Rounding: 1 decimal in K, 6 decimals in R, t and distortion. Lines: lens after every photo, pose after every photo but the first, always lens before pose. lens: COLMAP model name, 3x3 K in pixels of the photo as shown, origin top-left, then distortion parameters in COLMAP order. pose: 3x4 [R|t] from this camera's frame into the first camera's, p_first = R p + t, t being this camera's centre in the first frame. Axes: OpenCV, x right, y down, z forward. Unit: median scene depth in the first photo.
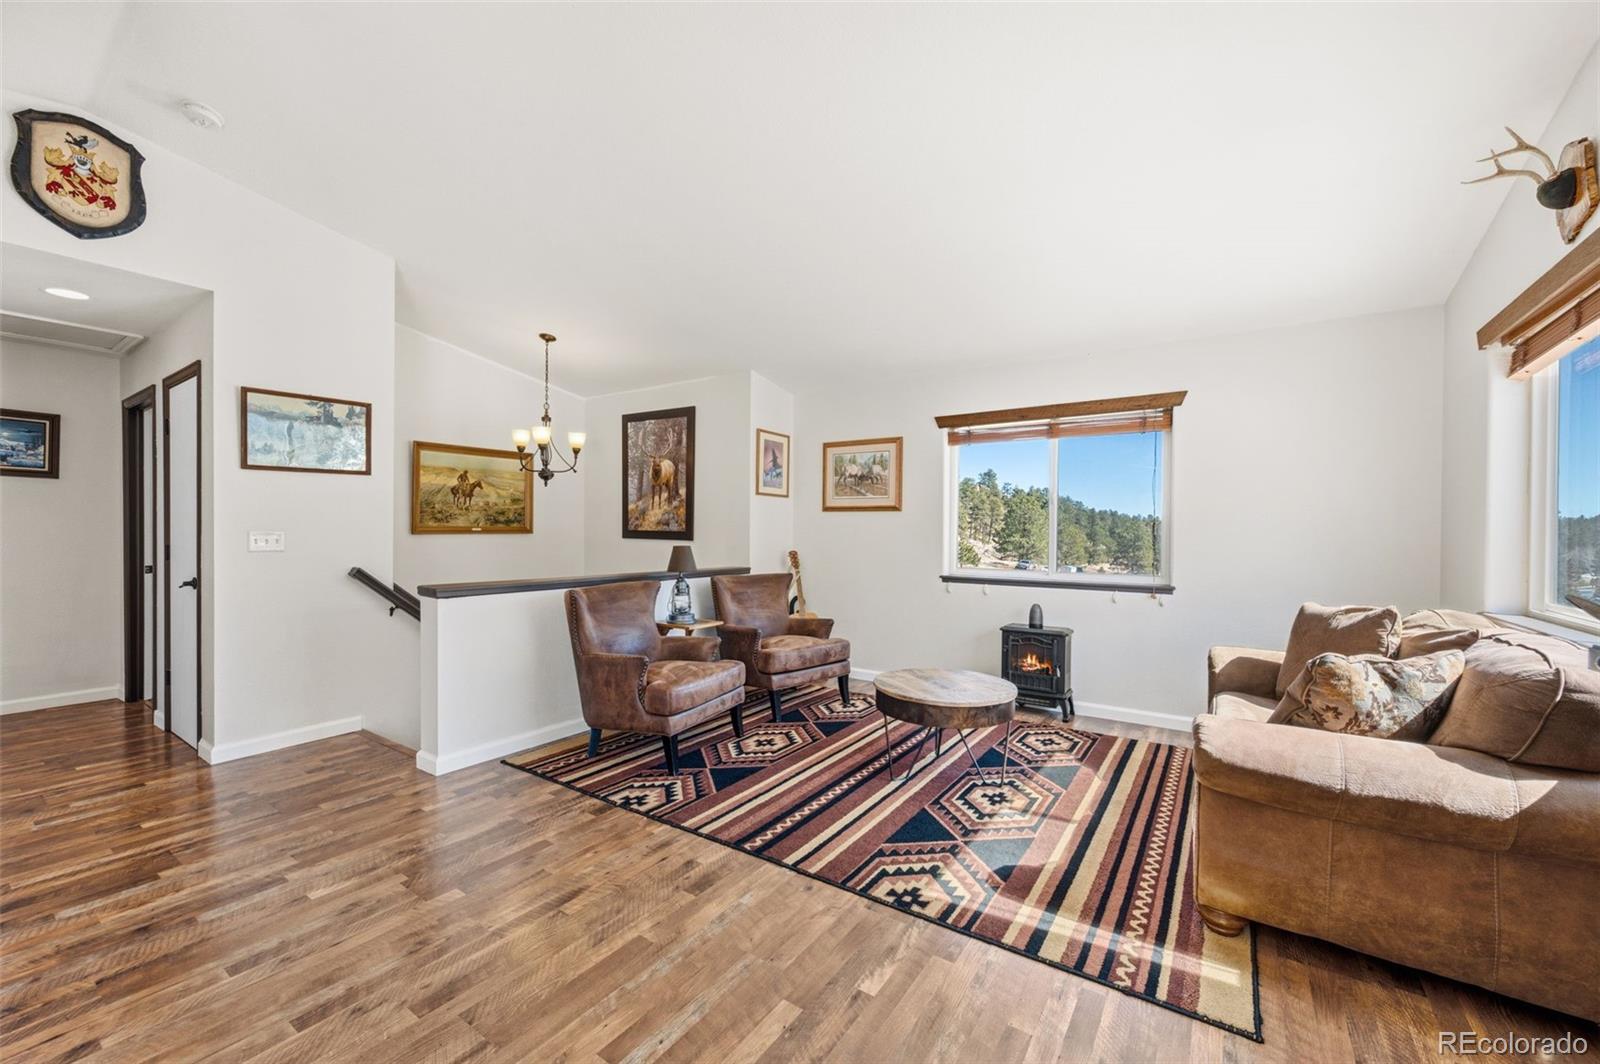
lens RADIAL K [[634.5, 0, 797.6], [0, 634.5, 534.5], [0, 0, 1]] dist [-0.001365, -0.000266]
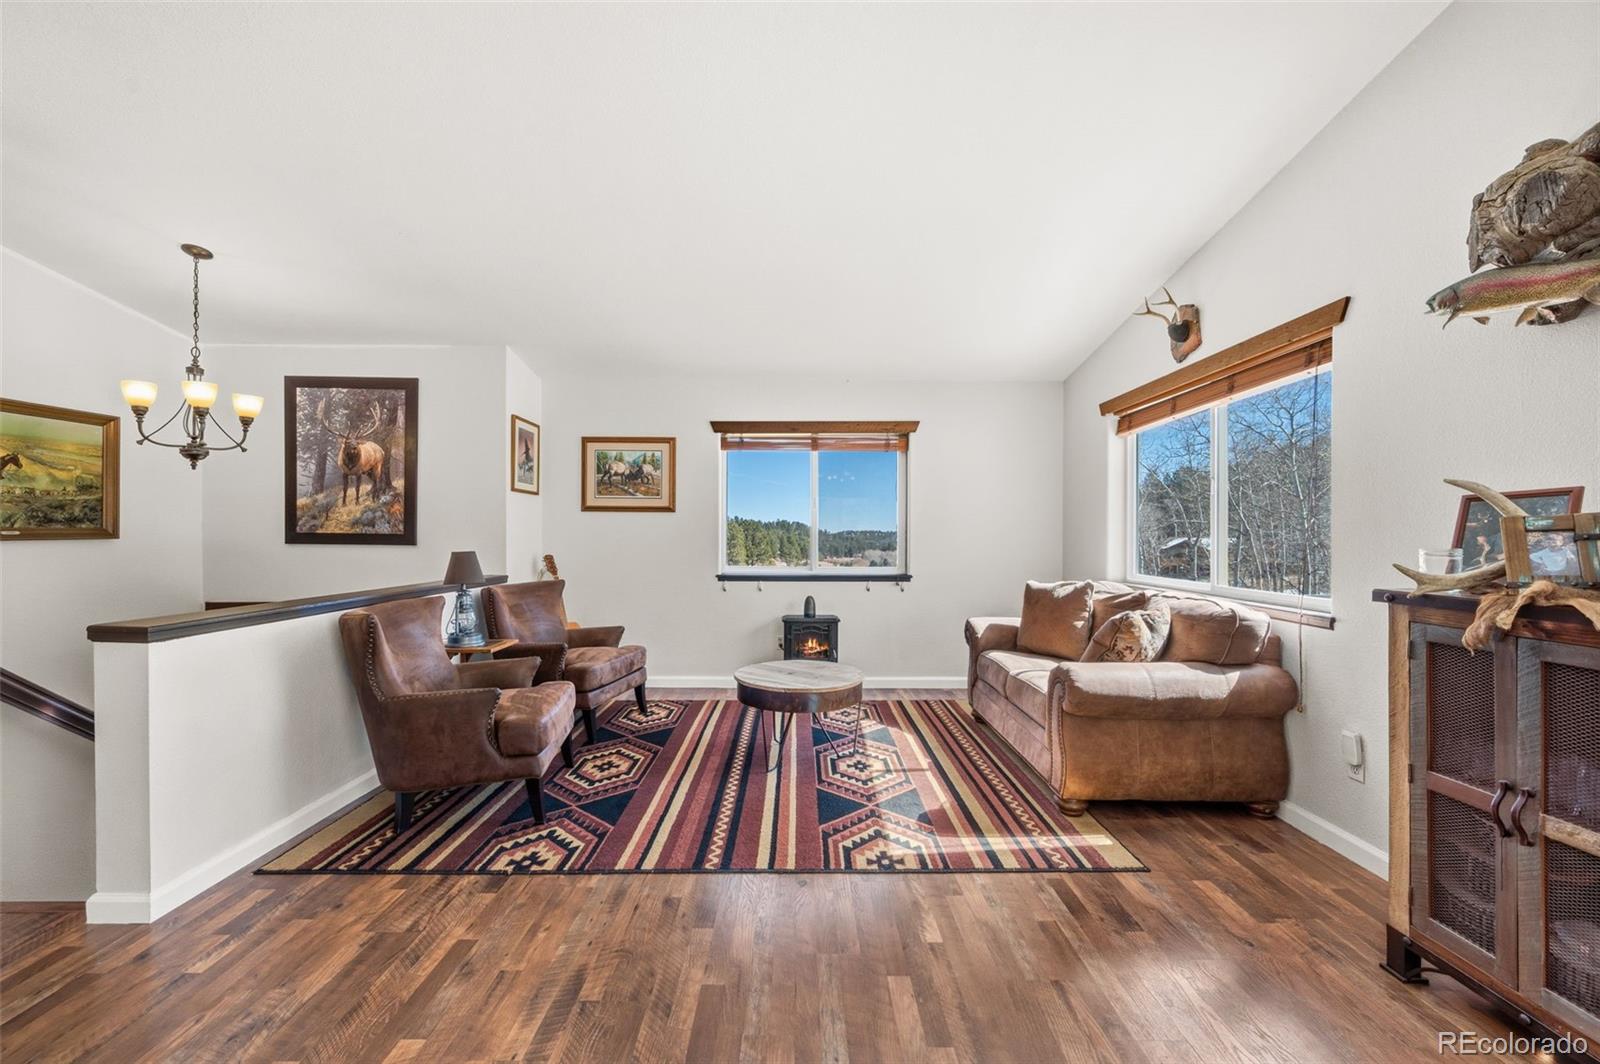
lens RADIAL K [[634.5, 0, 797.6], [0, 634.5, 534.5], [0, 0, 1]] dist [-0.001365, -0.000266]
pose [[0.823360, -0.007234, 0.567474, -0.384455], [0.007151, 0.999972, 0.002373, -0.004226], [-0.567475, 0.002104, 0.823388, 0.109677]]
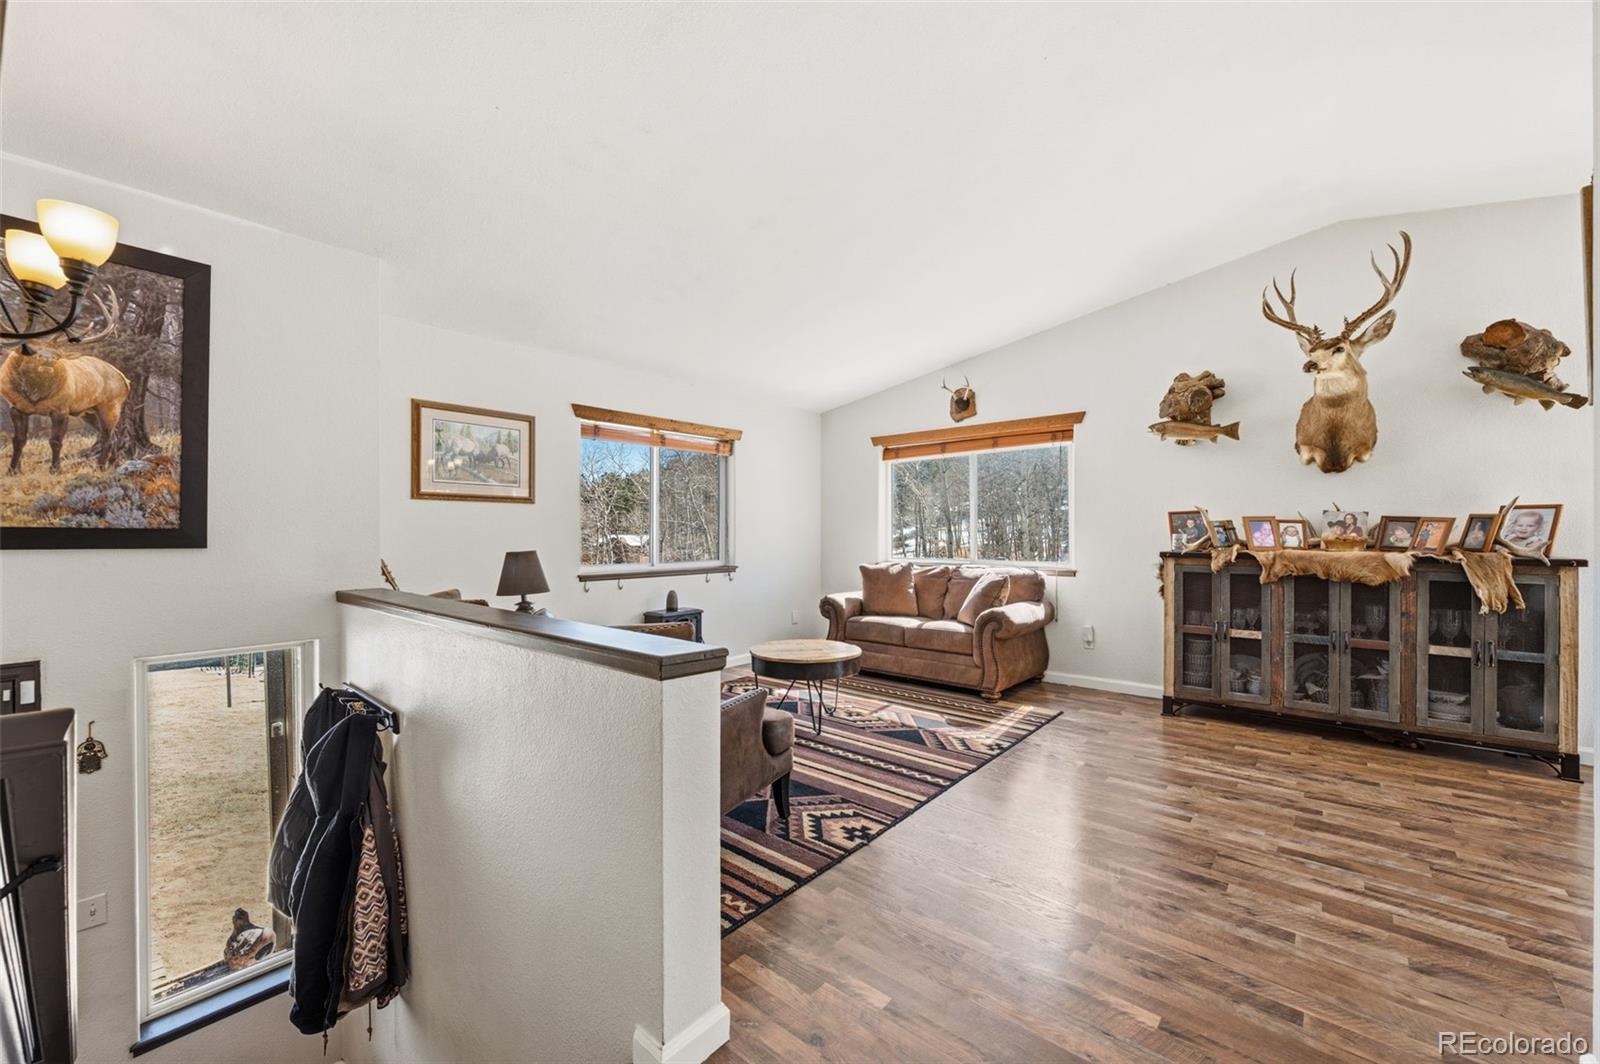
lens RADIAL K [[634.5, 0, 797.6], [0, 634.5, 534.5], [0, 0, 1]] dist [-0.001365, -0.000266]
pose [[0.112302, -0.011771, 0.993604, -1.012827], [0.006087, 0.999919, 0.011158, -0.005213], [-0.993655, 0.004795, 0.112365, 0.872595]]
